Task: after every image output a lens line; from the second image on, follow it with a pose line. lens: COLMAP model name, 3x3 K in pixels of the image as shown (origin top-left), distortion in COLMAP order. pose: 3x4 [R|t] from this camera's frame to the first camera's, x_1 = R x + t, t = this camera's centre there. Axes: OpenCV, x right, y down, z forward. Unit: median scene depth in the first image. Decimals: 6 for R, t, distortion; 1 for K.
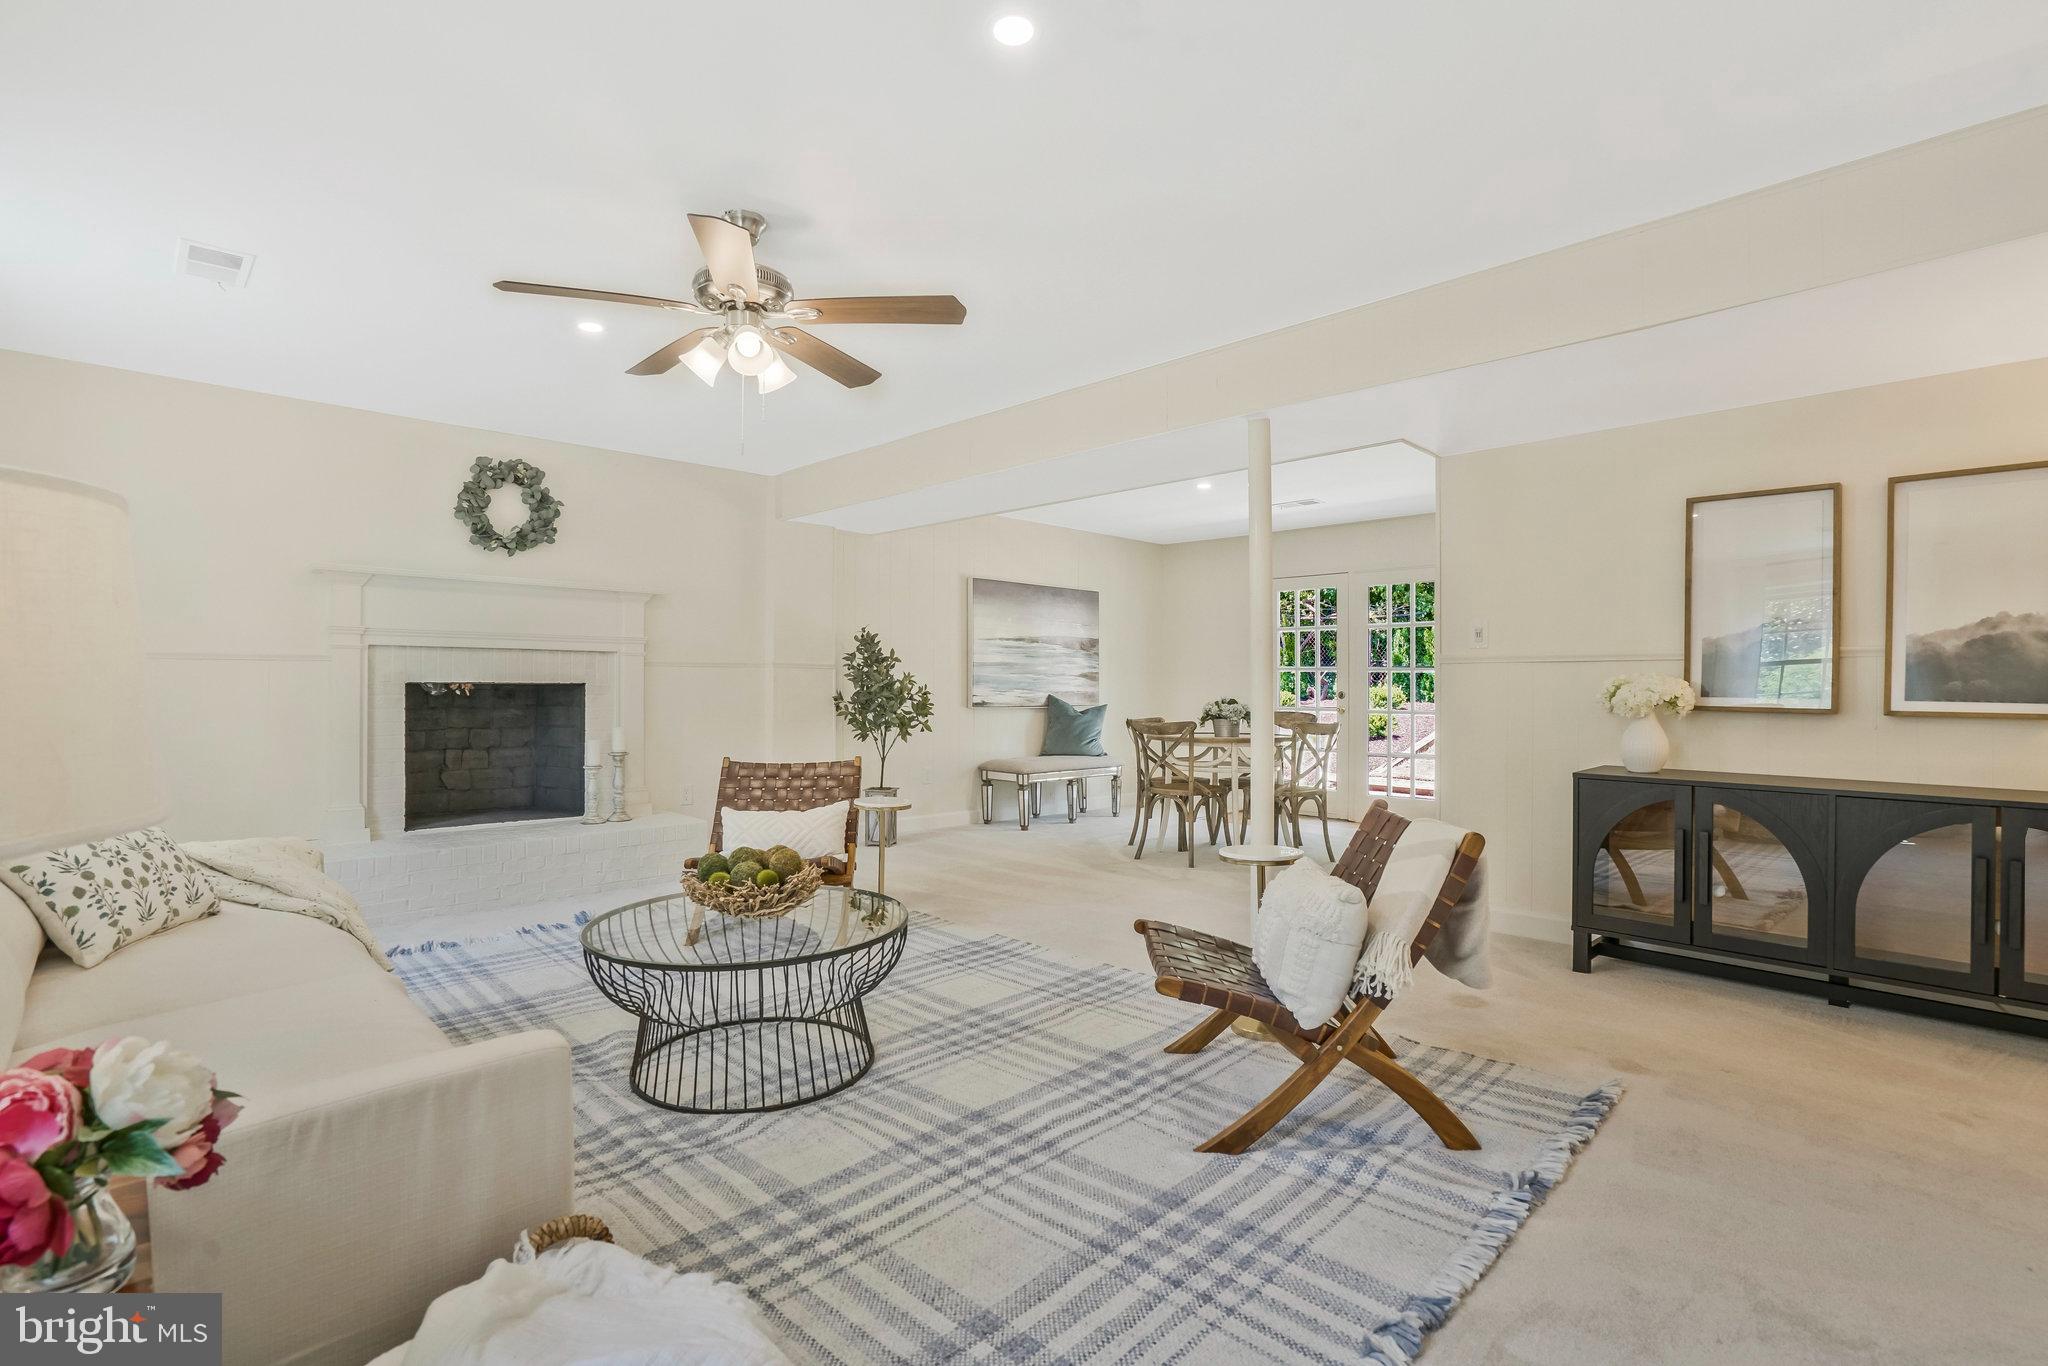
lens RADIAL K [[961.7, 0, 1001.4], [0, 961.7, 681.7], [0, 0, 1]] dist [-0.052082, -0.000044]
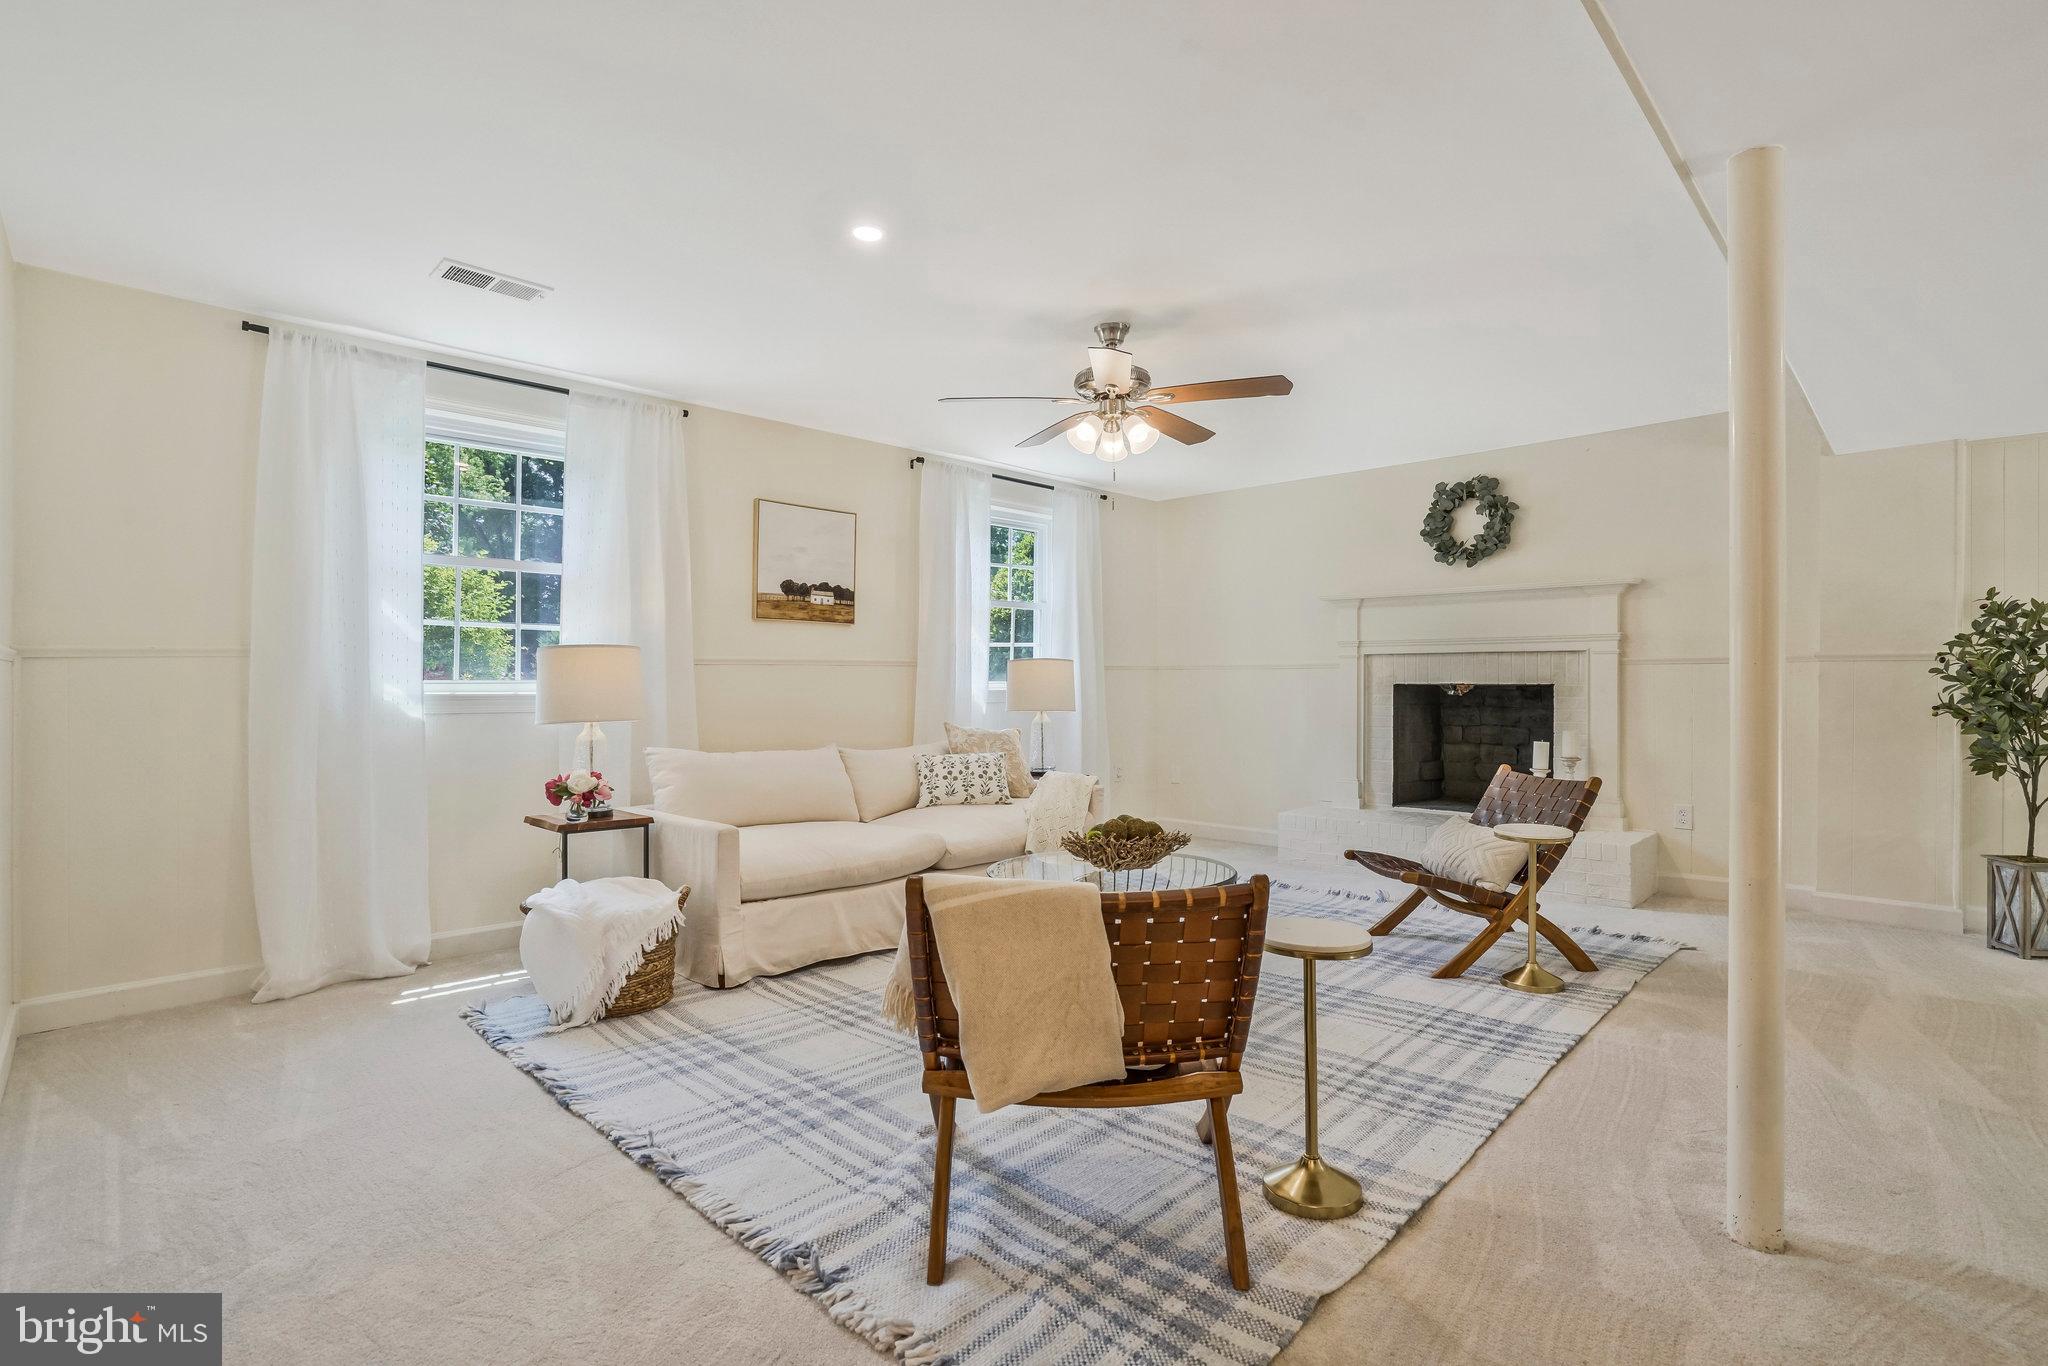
lens RADIAL K [[961.7, 0, 1001.4], [0, 961.7, 681.7], [0, 0, 1]] dist [-0.052082, -0.000044]
pose [[0.014453, -0.004263, -0.999886, 0.607736], [0.006966, 0.999967, -0.004163, -0.000697], [0.999871, -0.006905, 0.014482, 0.492110]]
